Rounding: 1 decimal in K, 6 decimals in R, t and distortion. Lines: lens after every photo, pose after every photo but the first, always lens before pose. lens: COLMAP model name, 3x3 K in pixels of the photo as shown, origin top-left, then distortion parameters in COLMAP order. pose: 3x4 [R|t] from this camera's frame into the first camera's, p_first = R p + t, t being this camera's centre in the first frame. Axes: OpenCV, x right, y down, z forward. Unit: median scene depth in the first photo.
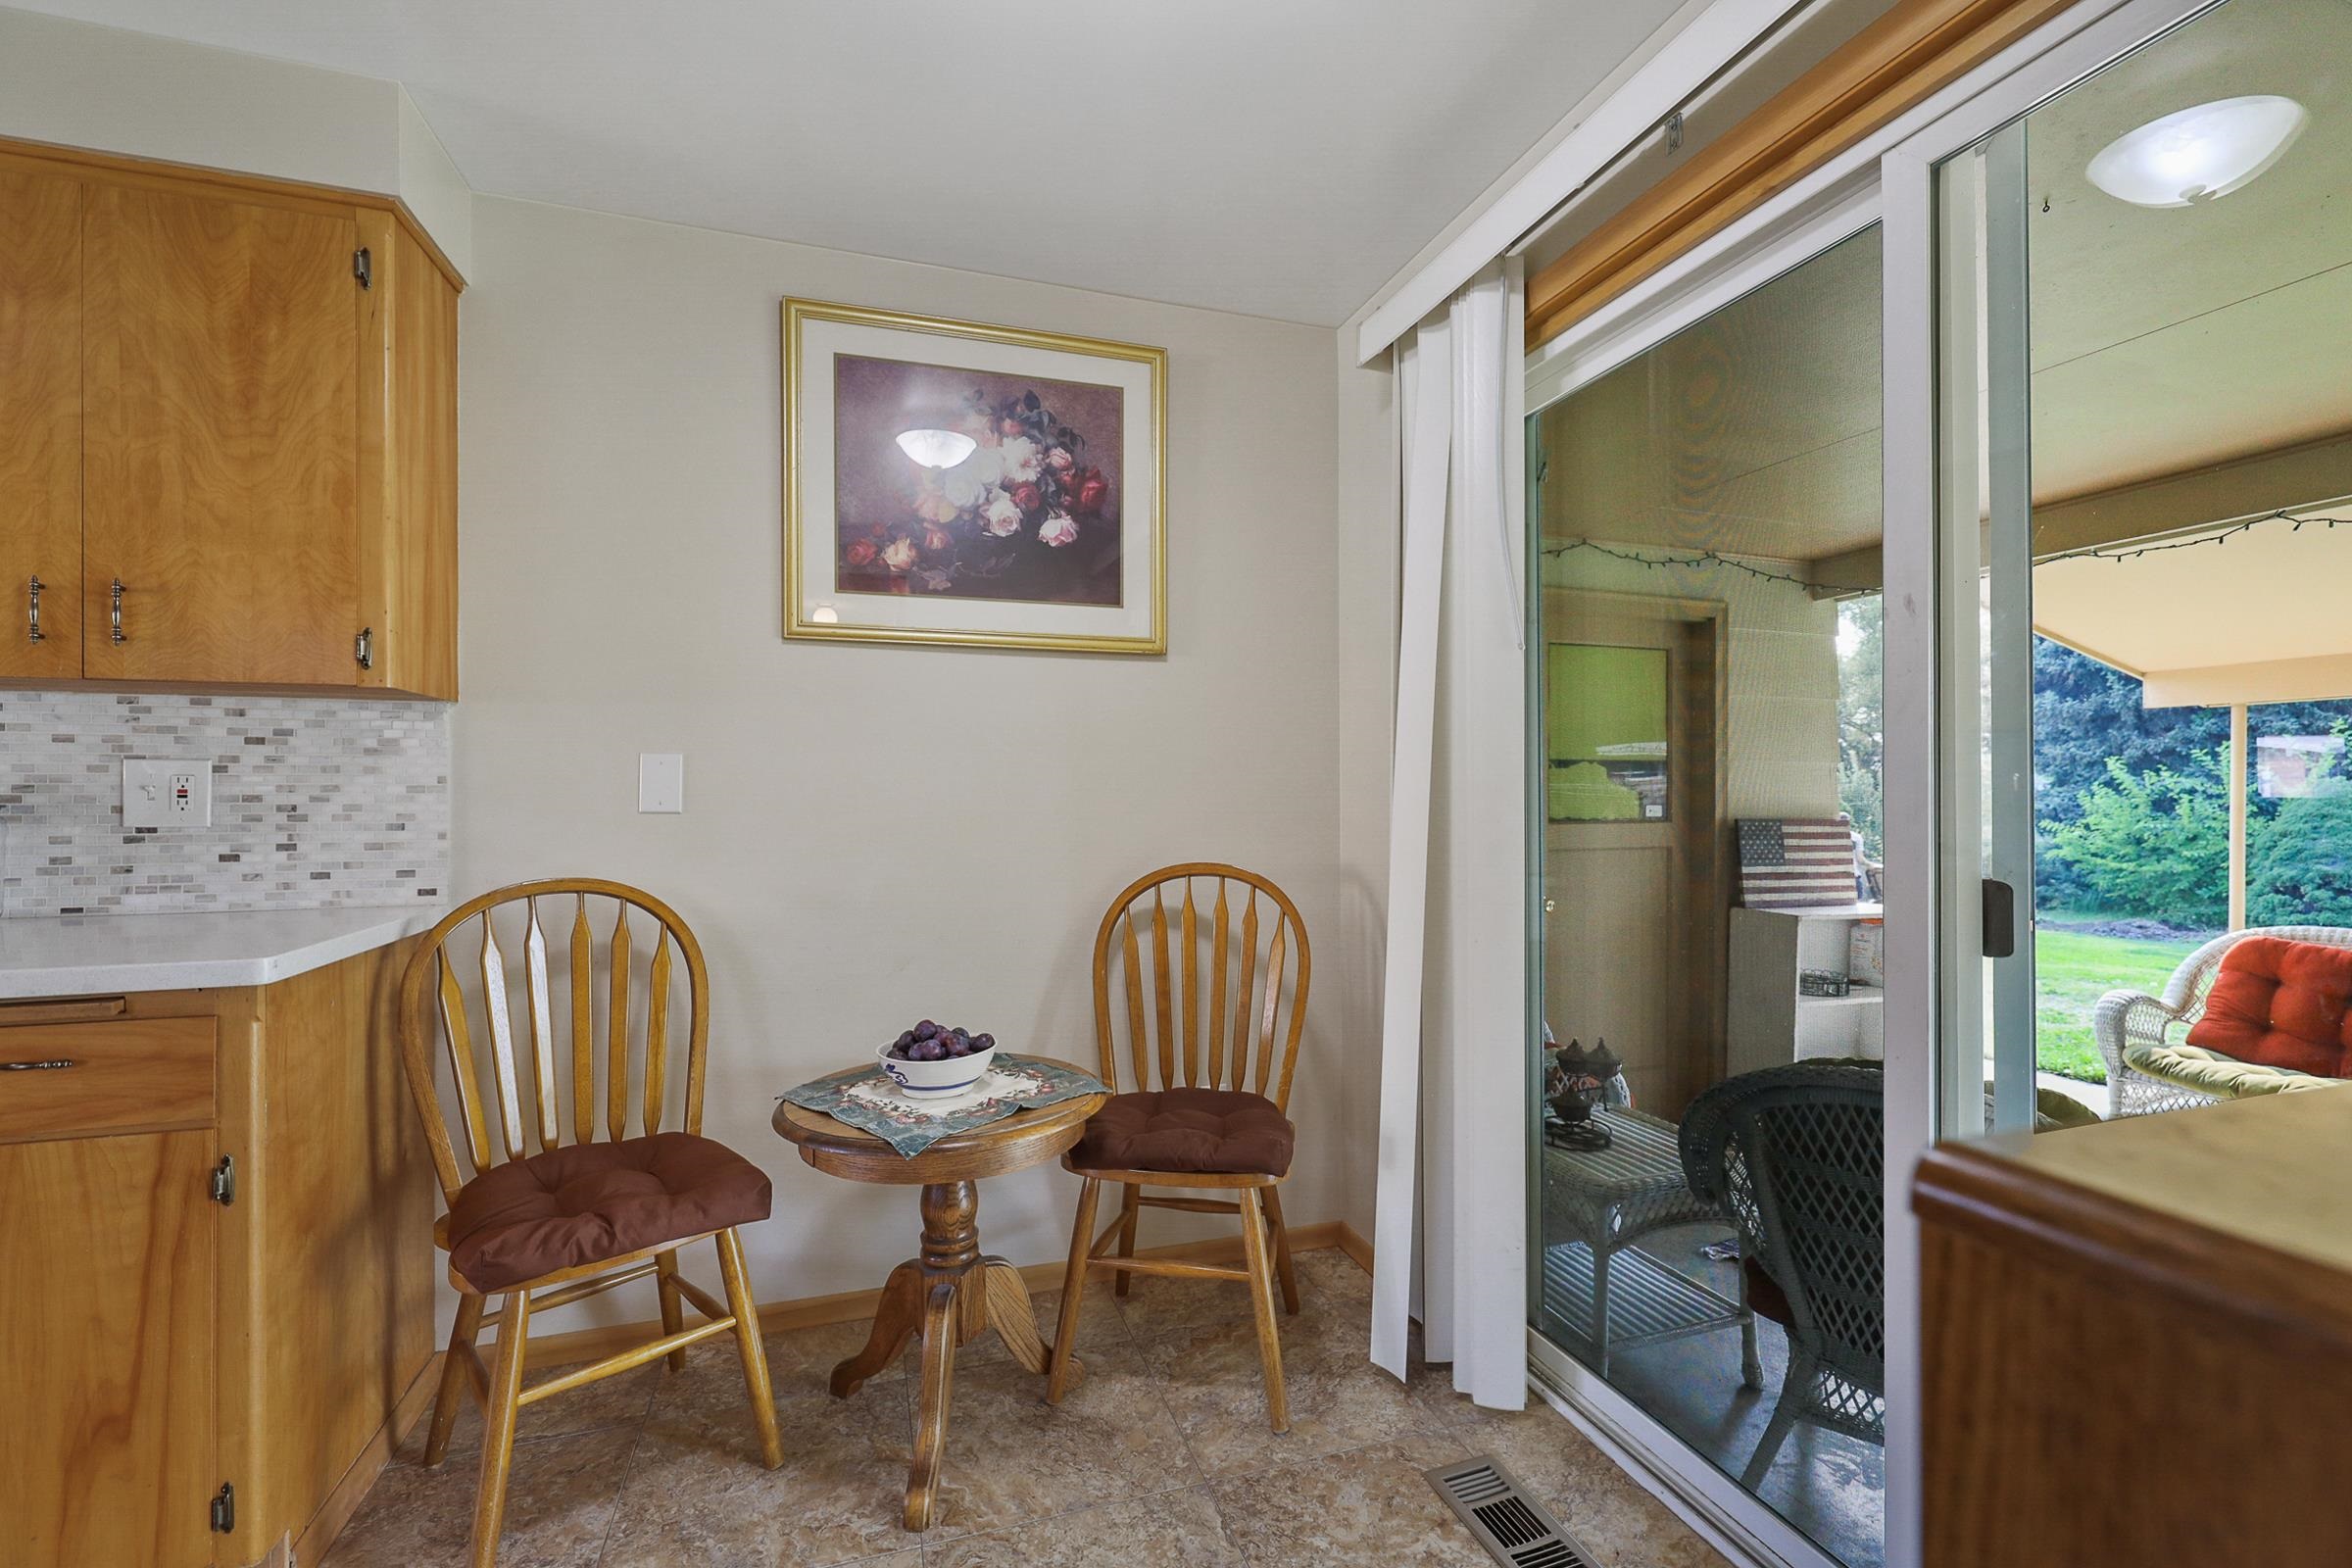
lens RADIAL K [[1003.5, 0, 1170.0], [0, 1003.5, 788.9], [0, 0, 1]] dist [-0.002281, -0.000375]
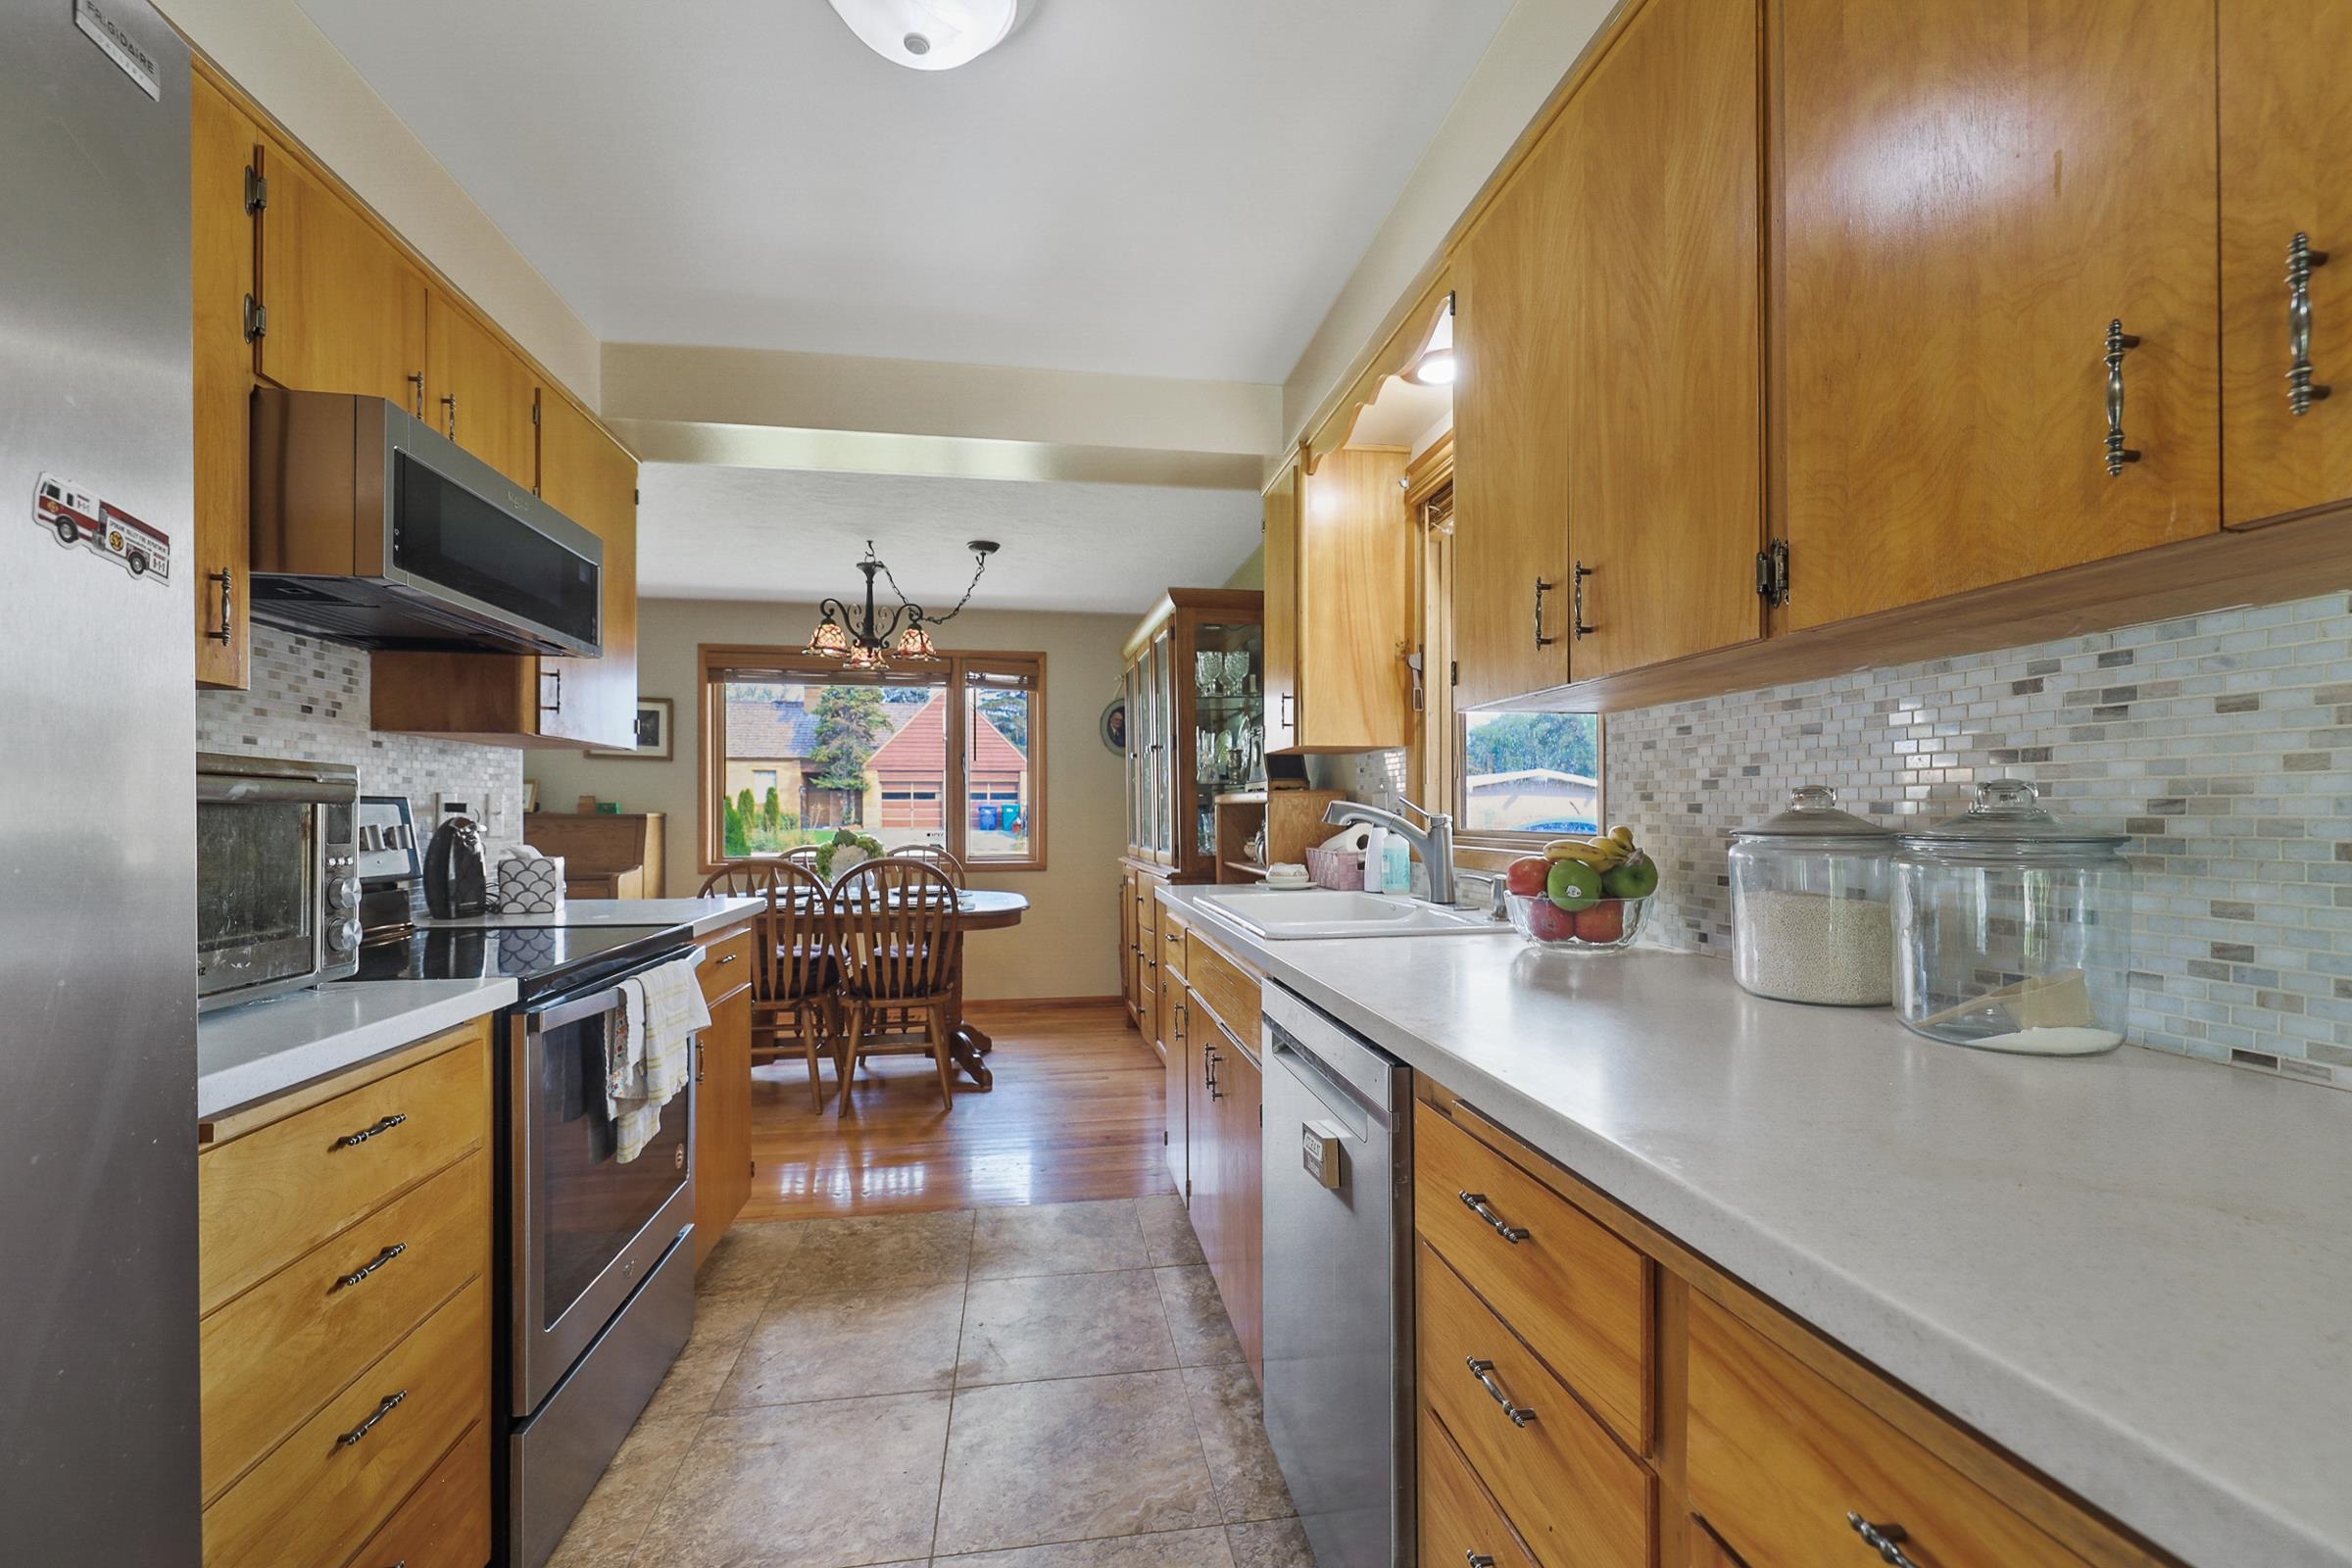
lens RADIAL K [[1003.5, 0, 1176.3], [0, 1003.5, 807.6], [0, 0, 1]] dist [-0.002281, -0.000375]
pose [[-0.155362, -0.003106, -0.987853, -0.543497], [-0.006614, 0.999976, -0.002104, 0.004956], [0.987835, 0.006207, -0.155379, 0.564490]]
